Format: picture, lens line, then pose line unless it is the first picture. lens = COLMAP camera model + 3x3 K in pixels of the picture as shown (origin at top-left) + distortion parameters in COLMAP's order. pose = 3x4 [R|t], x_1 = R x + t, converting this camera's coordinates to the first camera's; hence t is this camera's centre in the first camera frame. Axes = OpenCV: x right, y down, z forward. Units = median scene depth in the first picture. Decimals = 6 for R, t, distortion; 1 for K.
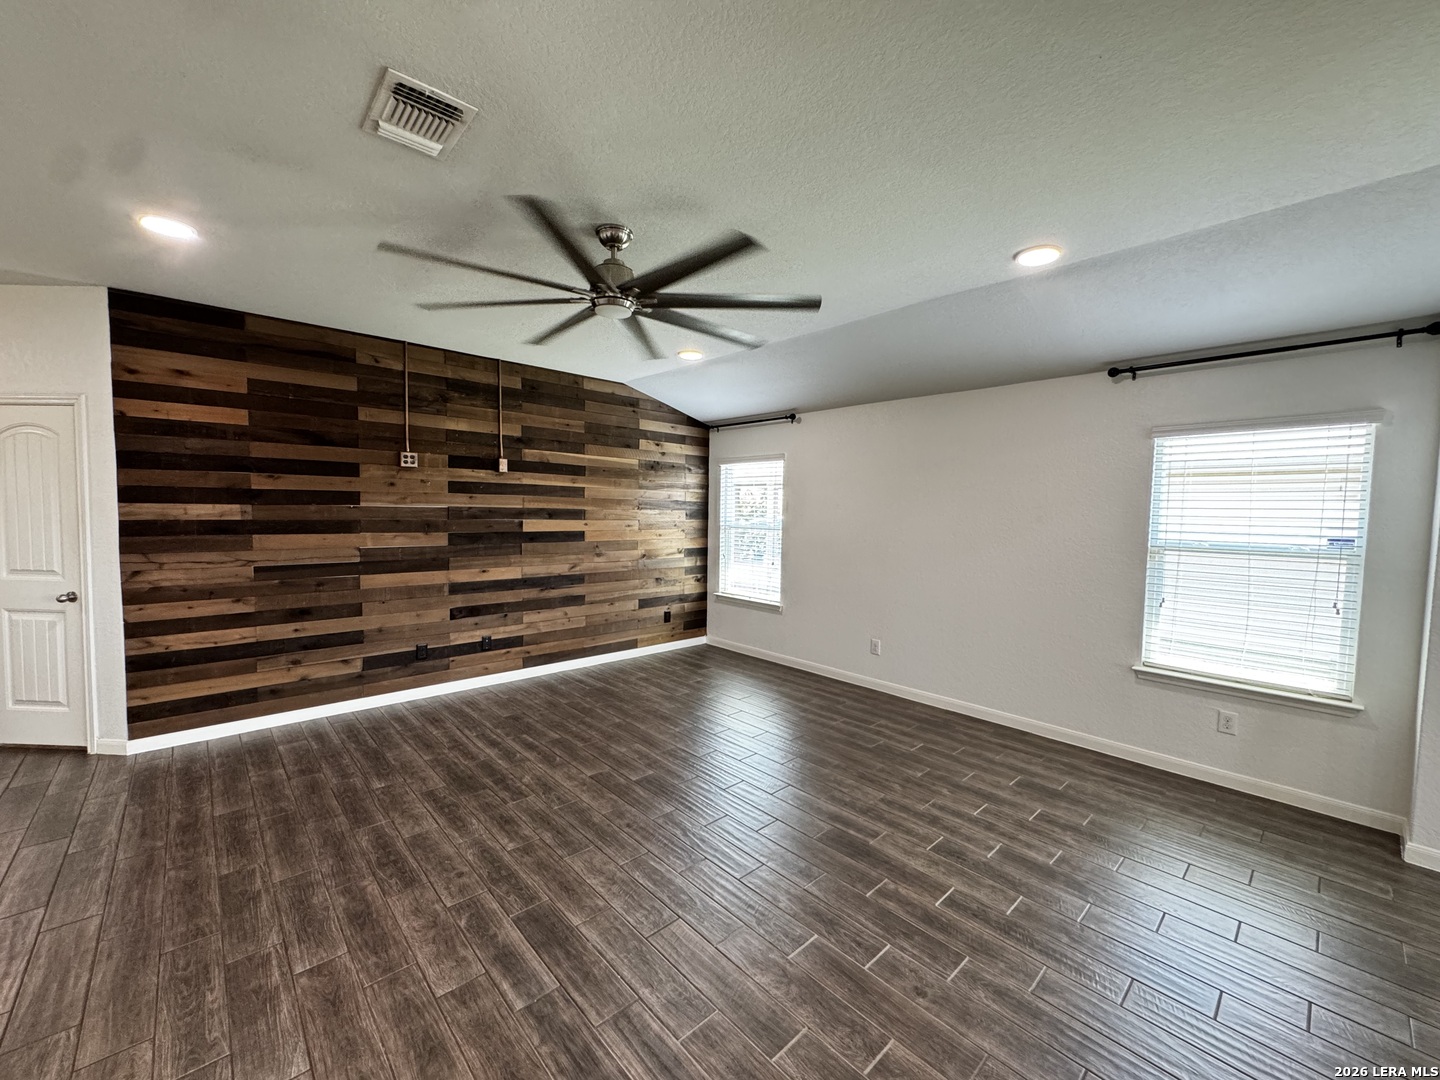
lens RADIAL K [[576.8, 0, 720.0], [0, 576.8, 540.0], [0, 0, 1]] dist [-0.002087, 0.000522]
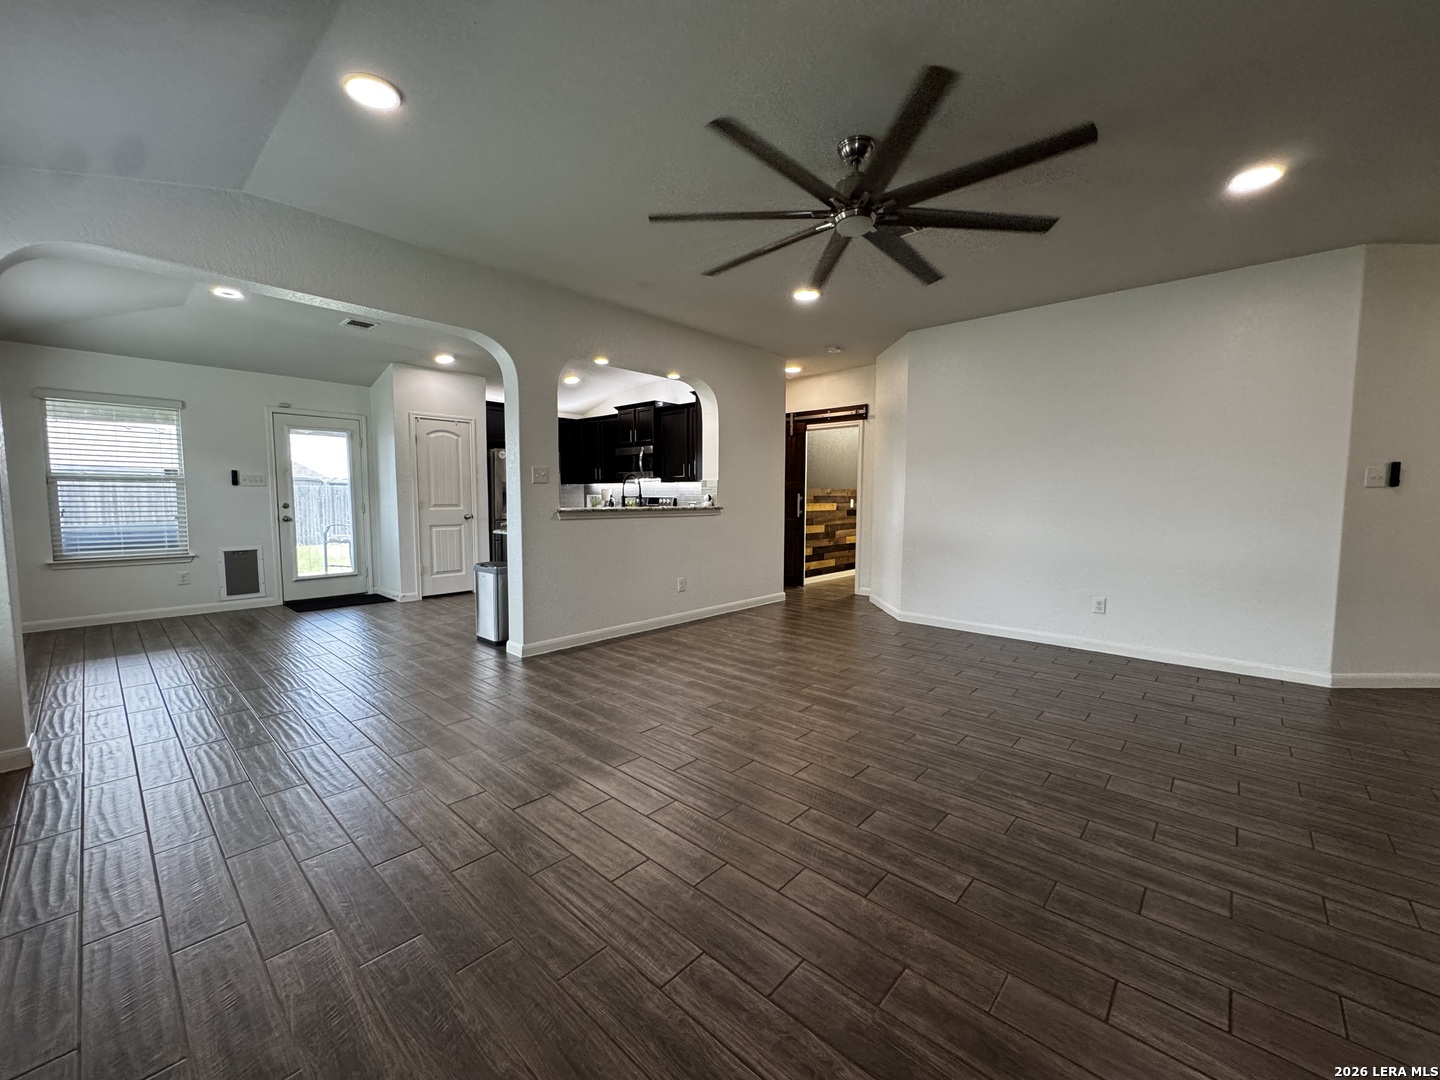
lens RADIAL K [[576.8, 0, 720.0], [0, 576.8, 540.0], [0, 0, 1]] dist [-0.002087, 0.000522]
pose [[-0.995930, -0.017903, -0.088333, 0.079543], [-0.029294, 0.991160, 0.129396, 0.013615], [0.085236, 0.131457, -0.987651, 1.284729]]
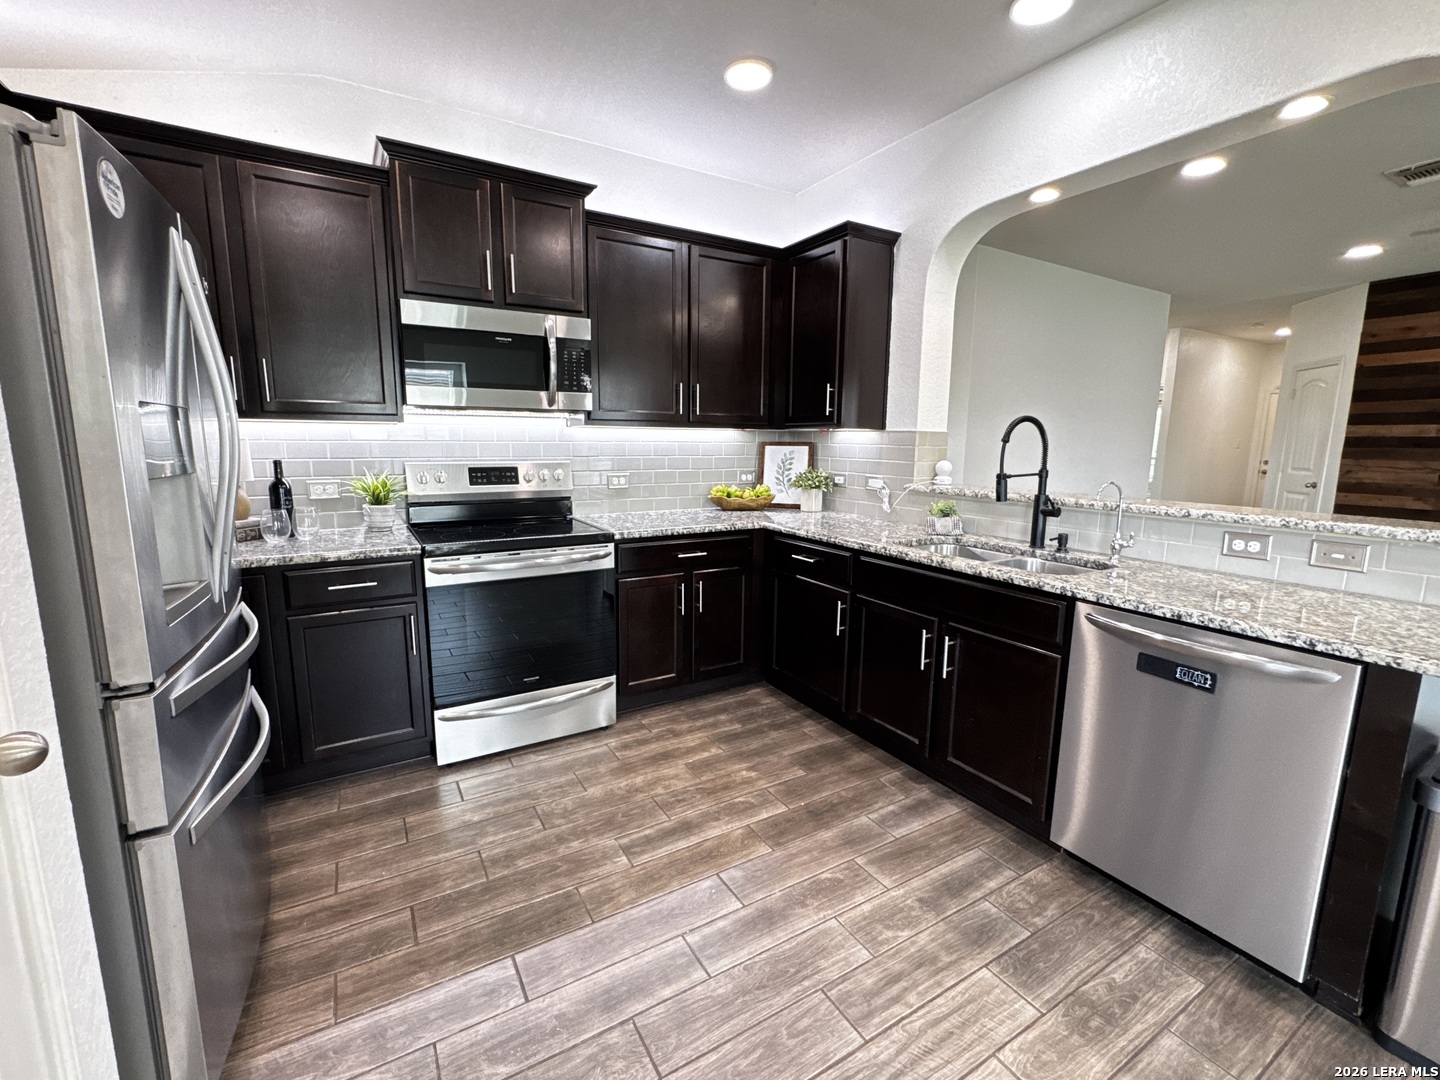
lens RADIAL K [[624.0, 0, 720.0], [0, 624.0, 540.0], [0, 0, 1]] dist [-0.001366, -0.000252]
pose [[-0.205157, 0.135238, -0.969341, 0.796365], [-0.070264, 0.985817, 0.152408, 0.085314], [0.976204, 0.099378, -0.192745, -0.241756]]
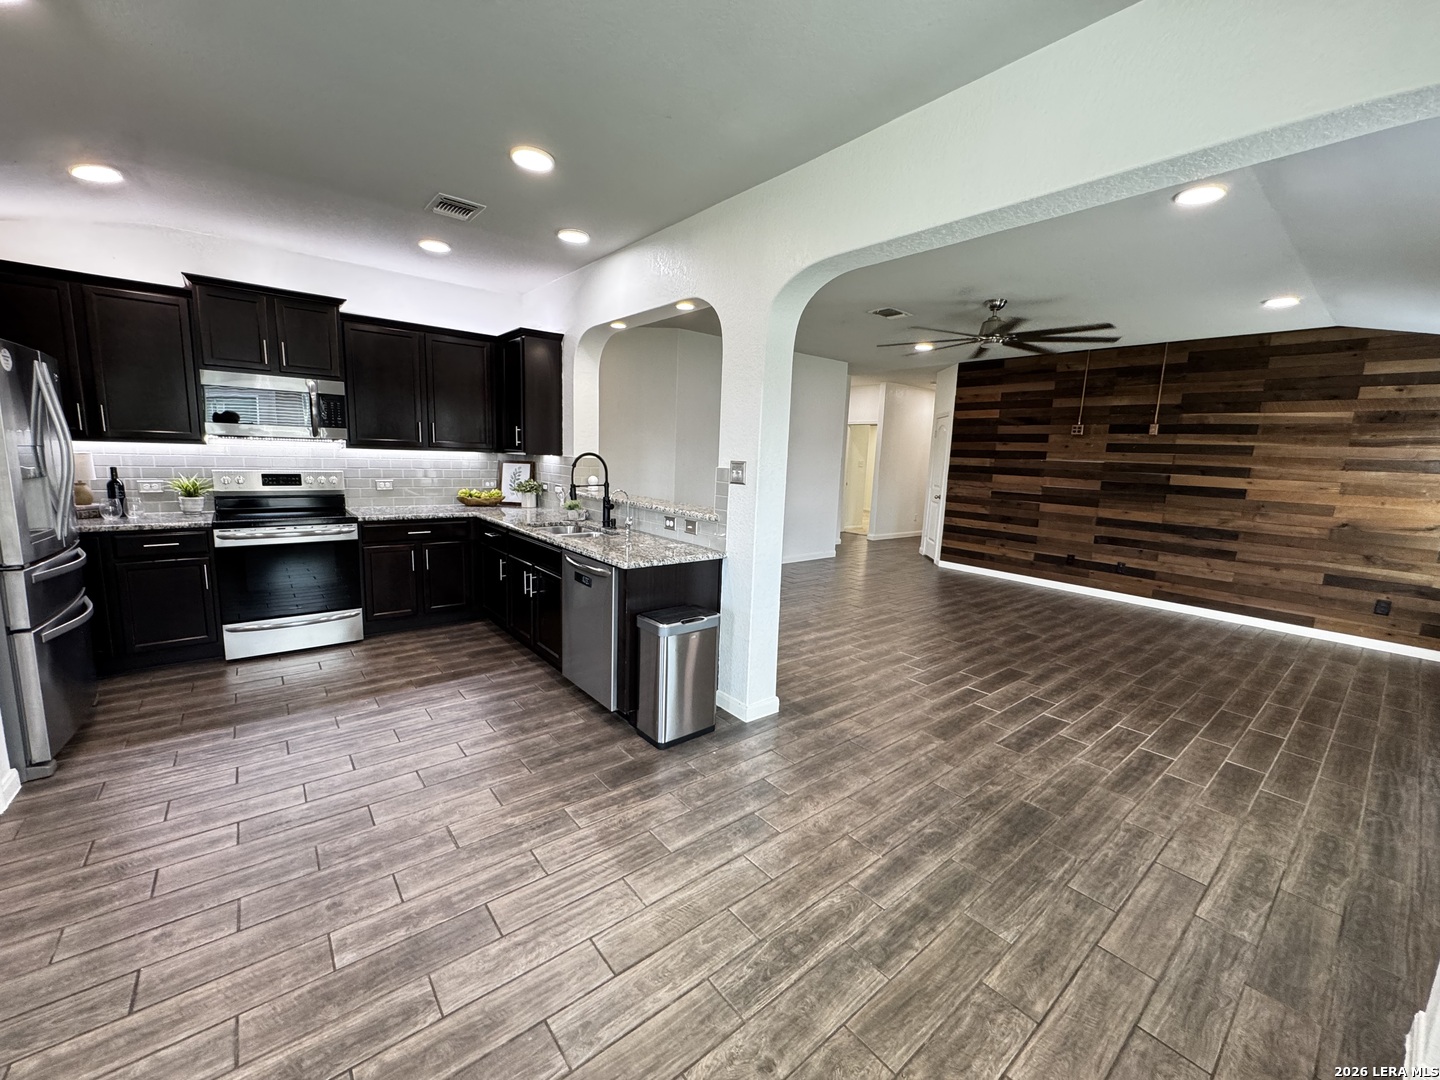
lens RADIAL K [[576.8, 0, 720.0], [0, 576.8, 540.0], [0, 0, 1]] dist [-0.002087, 0.000522]
pose [[-0.057392, 0.129782, -0.989880, 1.113010], [-0.096569, 0.986143, 0.134891, 0.033787], [0.993670, 0.103333, -0.044064, 0.178393]]
